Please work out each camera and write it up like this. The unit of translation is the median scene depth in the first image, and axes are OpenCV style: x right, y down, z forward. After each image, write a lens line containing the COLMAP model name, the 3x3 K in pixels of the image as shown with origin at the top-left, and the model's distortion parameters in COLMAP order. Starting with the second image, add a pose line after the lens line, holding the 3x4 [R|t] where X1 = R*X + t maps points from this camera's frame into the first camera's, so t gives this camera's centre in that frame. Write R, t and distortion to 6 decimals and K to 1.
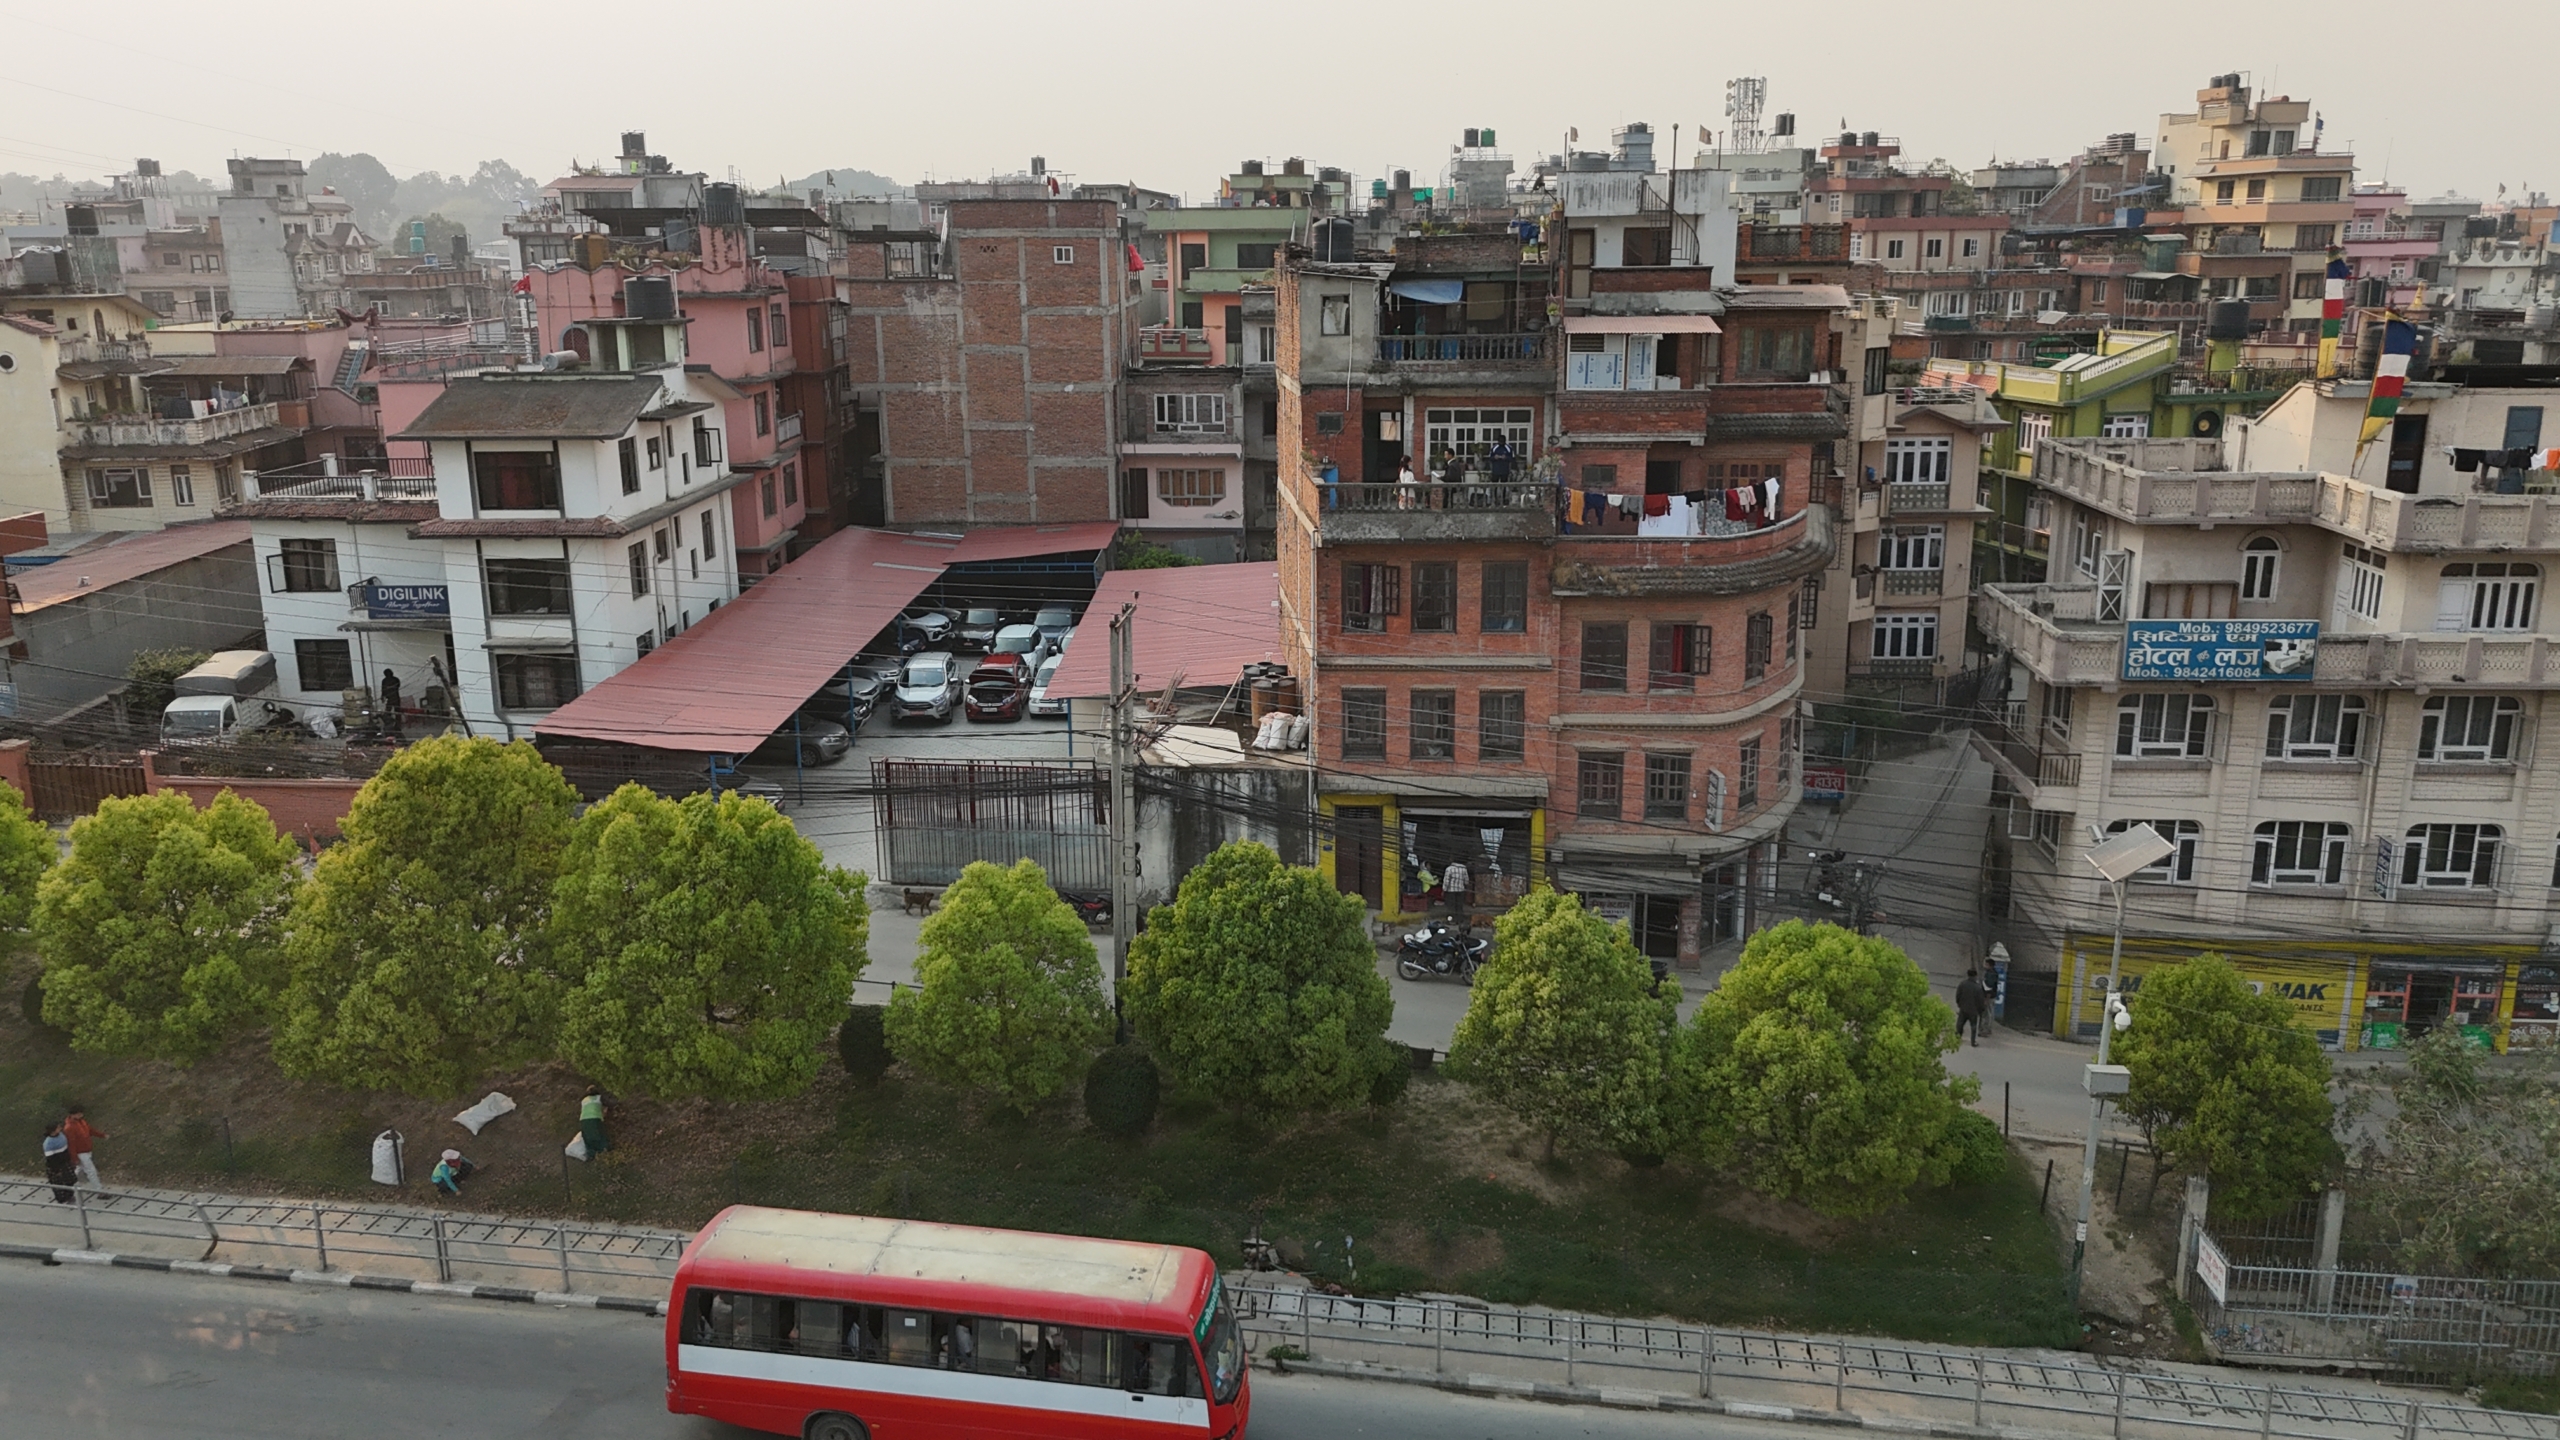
lens RADIAL K [[1935.8, 0, 1280.0], [0, 1935.8, 720.0], [0, 0, 1]] dist [0.063862, -0.069944]
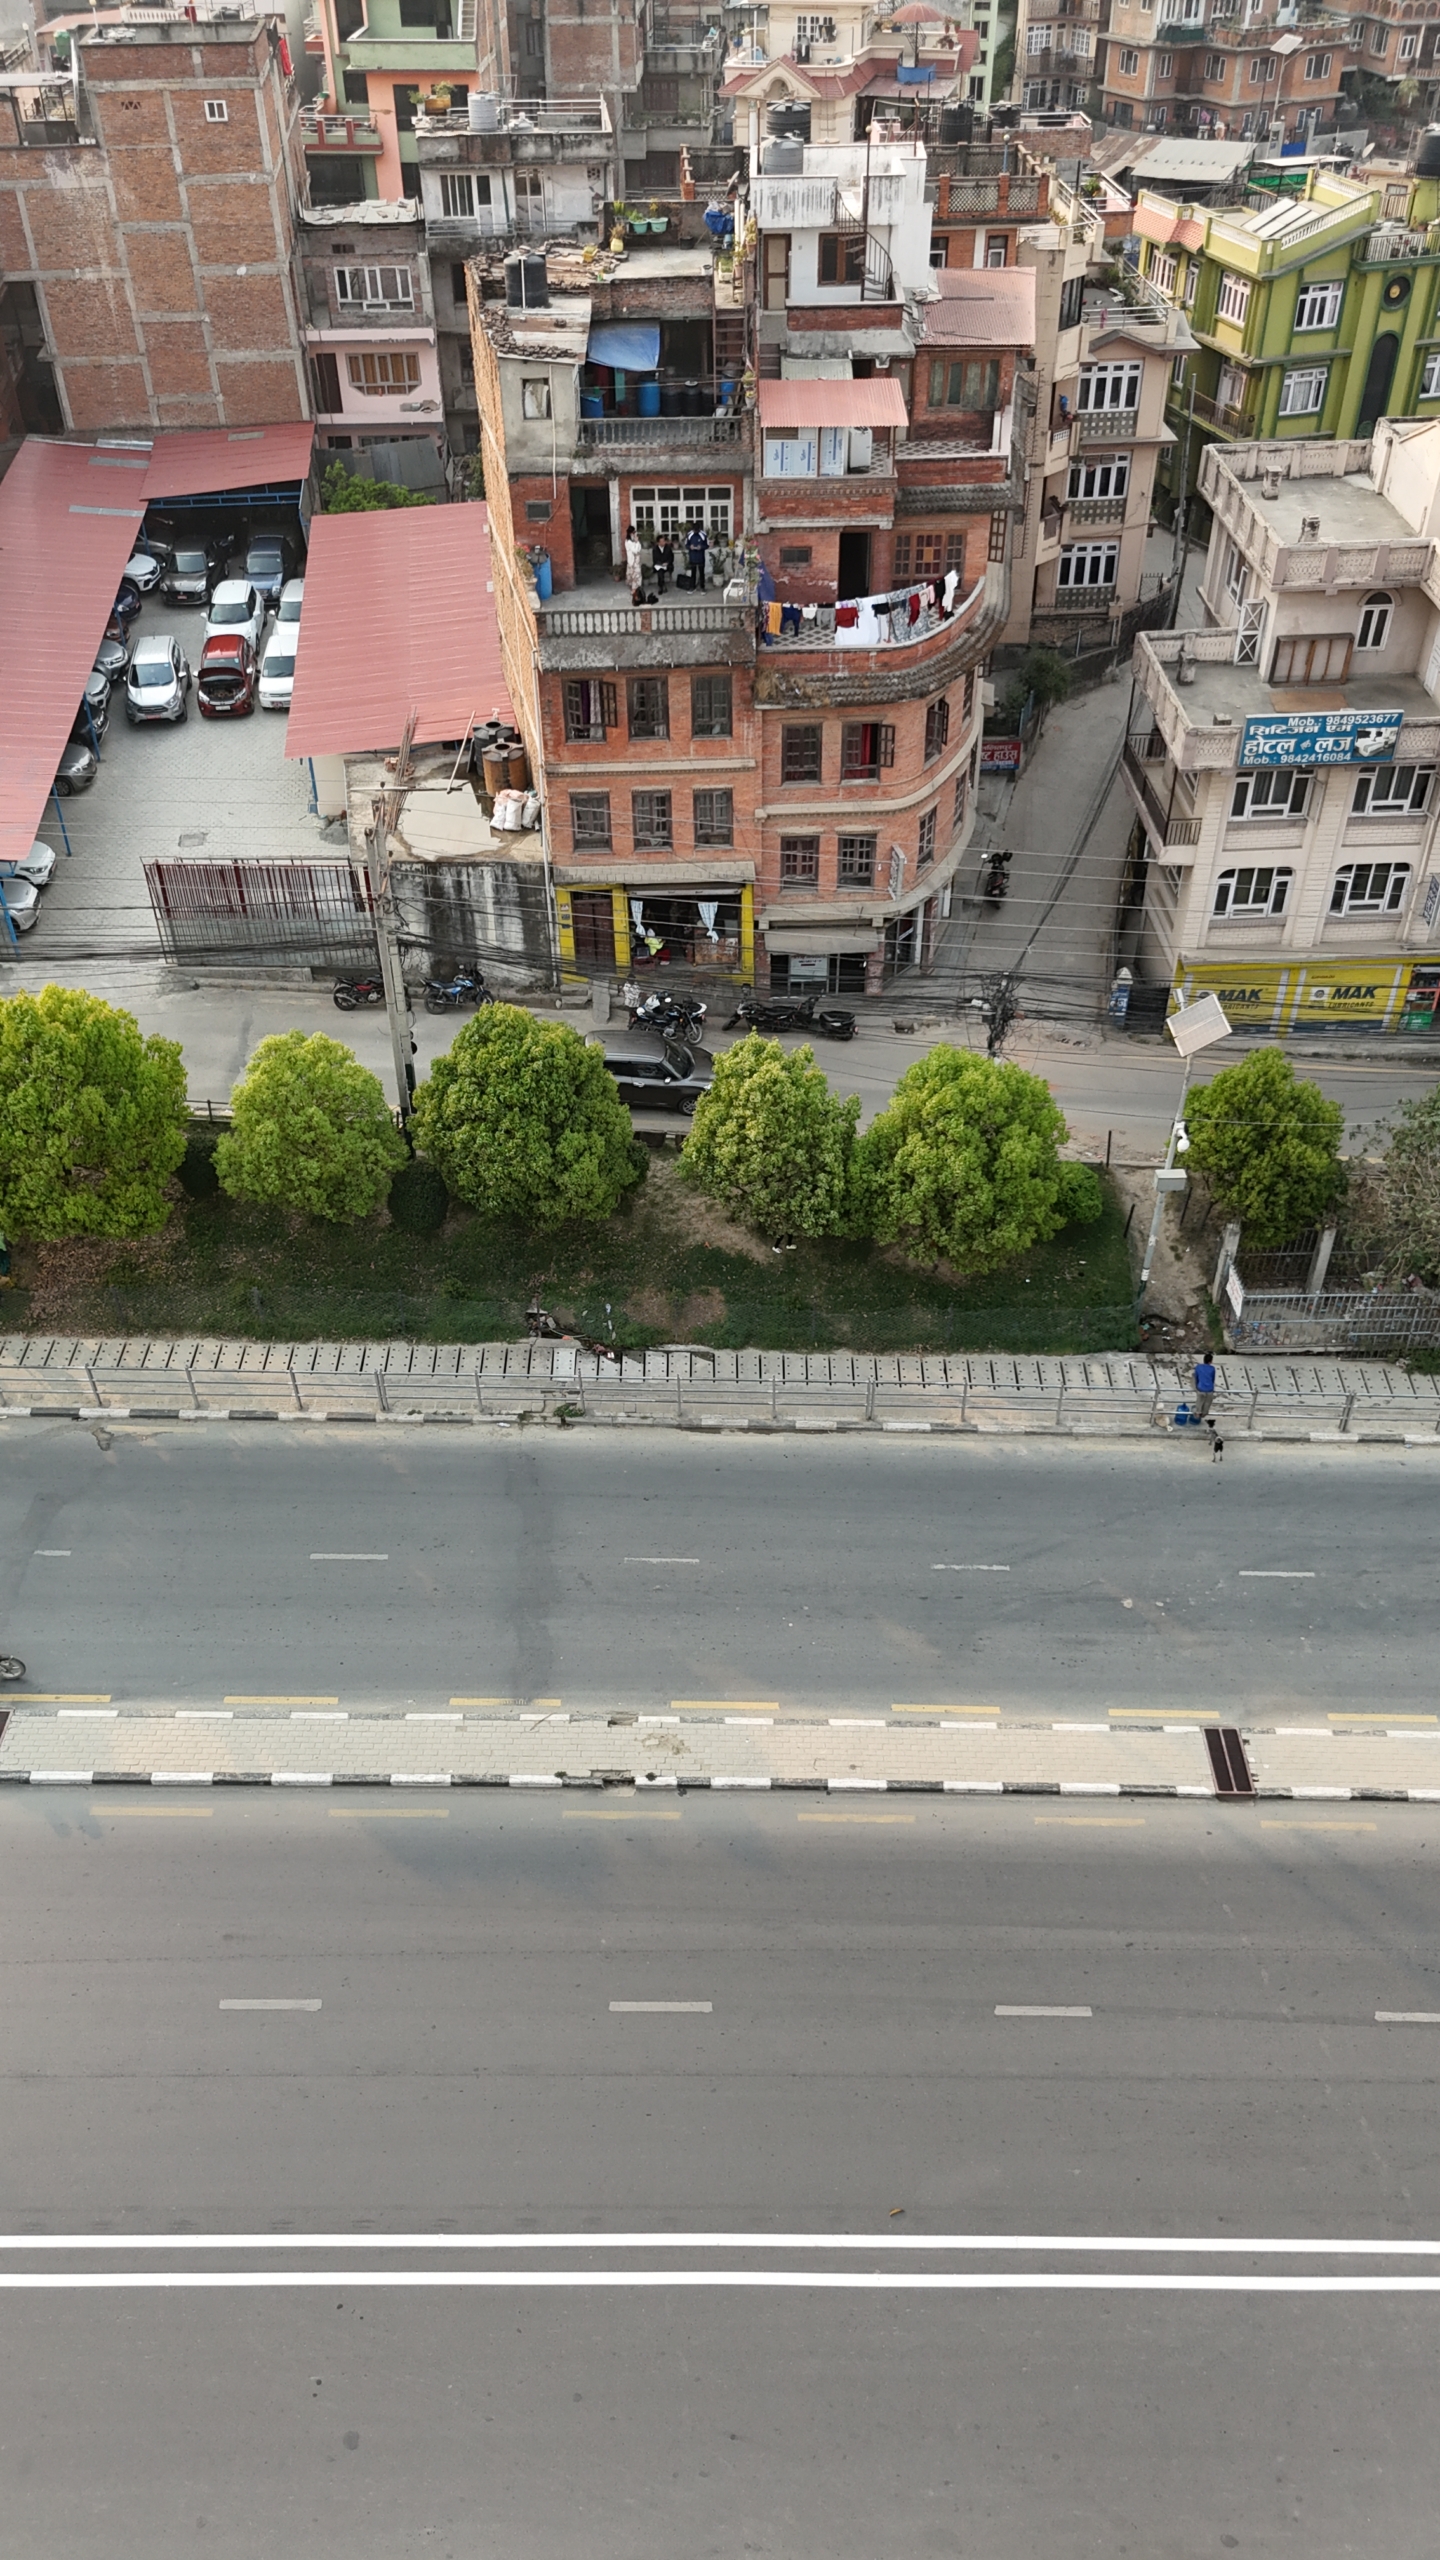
lens RADIAL K [[1888.9, 0, 720.0], [0, 1888.9, 1280.0], [0, 0, 1]] dist [0.054497, -0.059065]
pose [[0.992815, -0.077546, 0.091129, -0.003023], [0.028957, 0.894650, 0.445829, -0.245905], [-0.116100, -0.439987, 0.890467, -0.103295]]
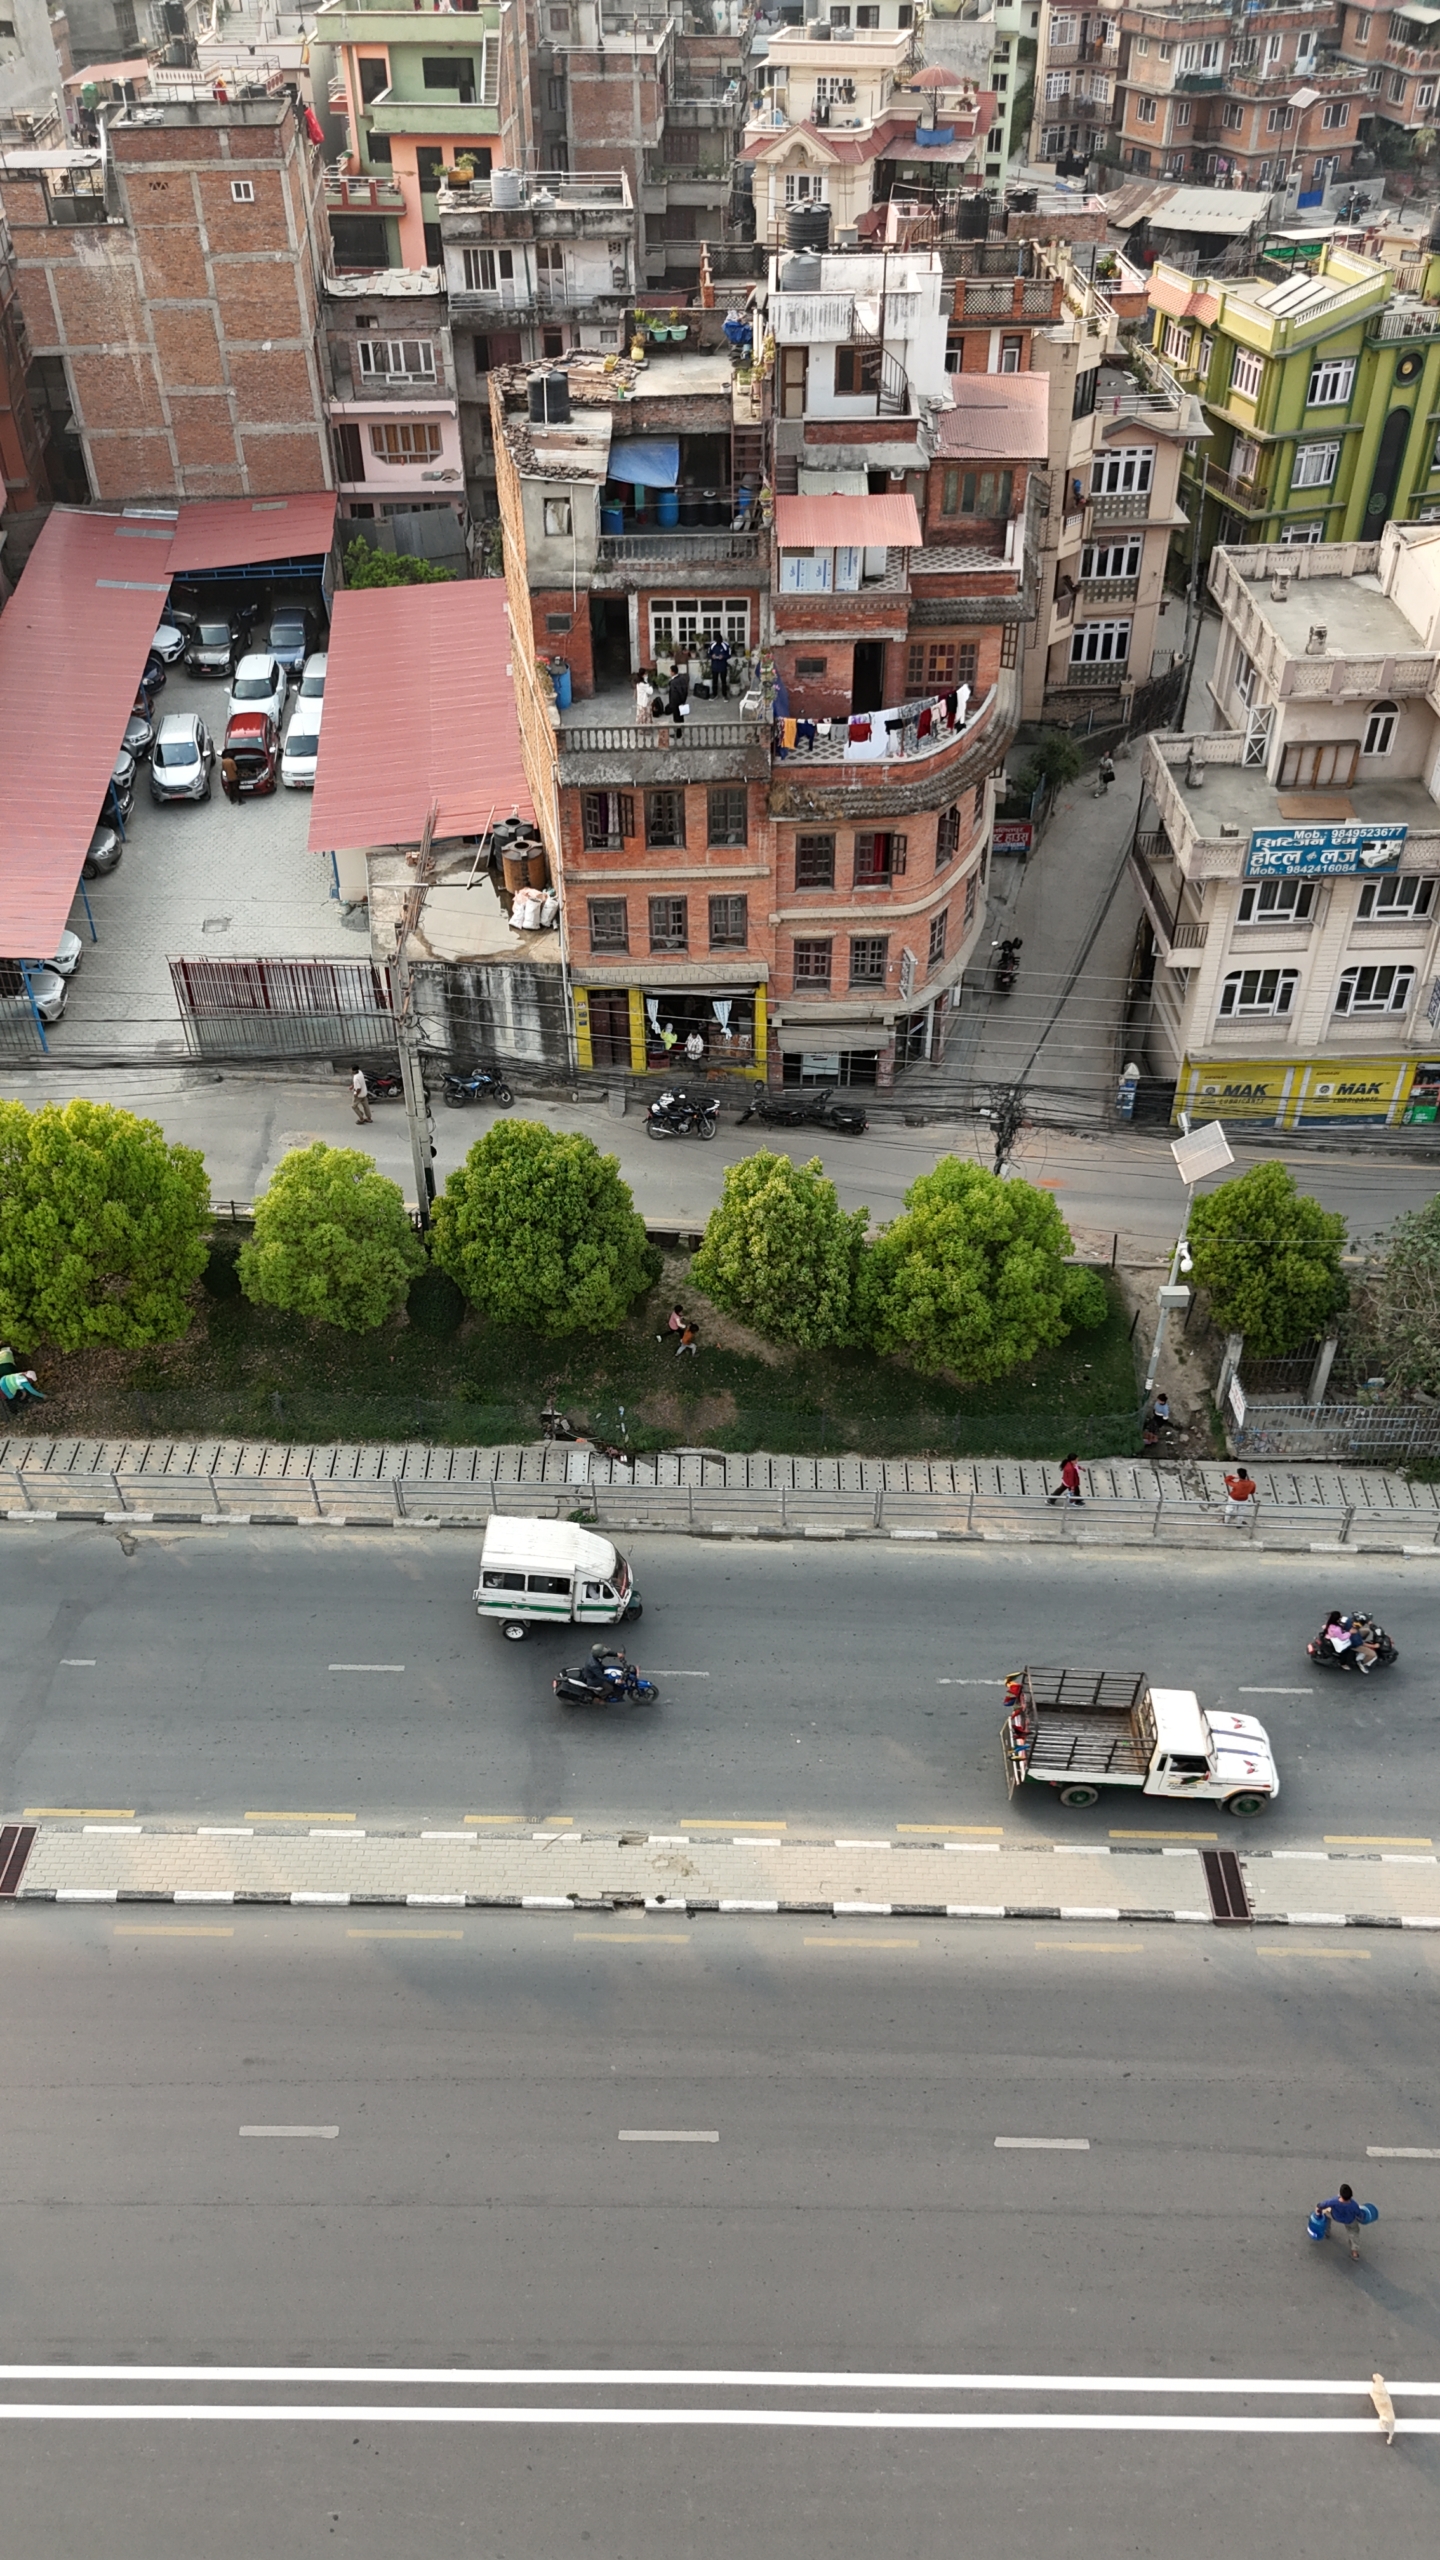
lens RADIAL K [[1888.9, 0, 720.0], [0, 1888.9, 1280.0], [0, 0, 1]] dist [0.054497, -0.059065]
pose [[0.993884, -0.070840, 0.084719, -0.000417], [0.025680, 0.894374, 0.446582, -0.305549], [-0.107406, -0.441675, 0.890723, -0.095227]]
